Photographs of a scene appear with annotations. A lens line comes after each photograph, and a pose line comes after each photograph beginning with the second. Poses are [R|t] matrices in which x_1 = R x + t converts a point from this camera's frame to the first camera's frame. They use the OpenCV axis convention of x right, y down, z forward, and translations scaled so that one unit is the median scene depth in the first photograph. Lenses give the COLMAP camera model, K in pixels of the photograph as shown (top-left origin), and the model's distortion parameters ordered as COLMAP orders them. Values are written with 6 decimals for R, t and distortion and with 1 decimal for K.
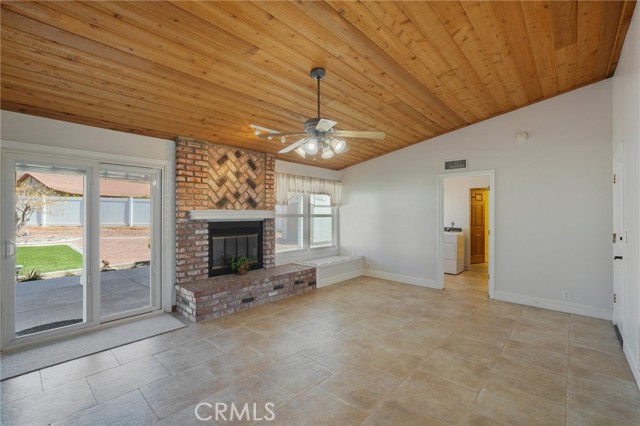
lens RADIAL K [[283.4, 0, 321.4], [0, 283.4, 211.0], [0, 0, 1]] dist [-0.011926, 0.001387]
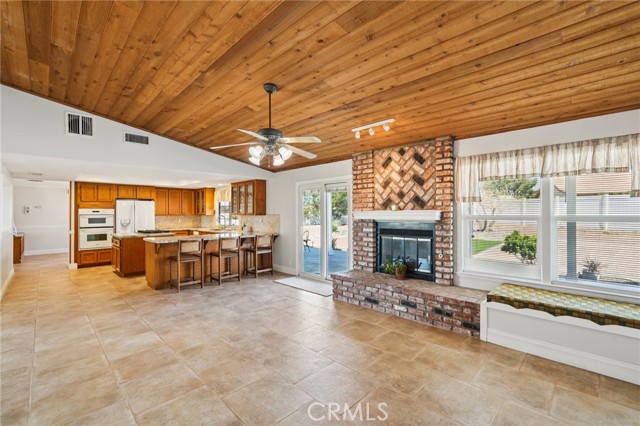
lens RADIAL K [[283.4, 0, 318.5], [0, 283.4, 211.6], [0, 0, 1]] dist [-0.011926, 0.001387]
pose [[-0.061024, -0.008467, -0.998100, 0.704723], [0.009367, 0.999915, -0.009055, 0.006337], [0.998092, -0.009902, -0.060939, 0.817089]]
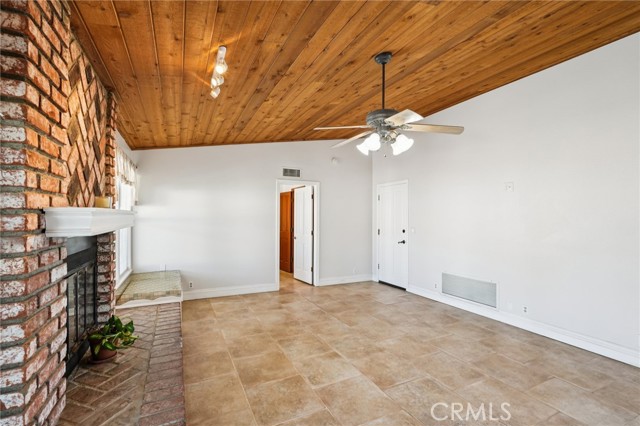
lens RADIAL K [[283.4, 0, 319.9], [0, 283.4, 214.3], [0, 0, 1]] dist [-0.011926, 0.001387]
pose [[0.366368, 0.010620, 0.930410, -0.579379], [-0.012830, 0.999897, -0.006361, 0.003101], [-0.930382, -0.009607, 0.366466, 0.561125]]
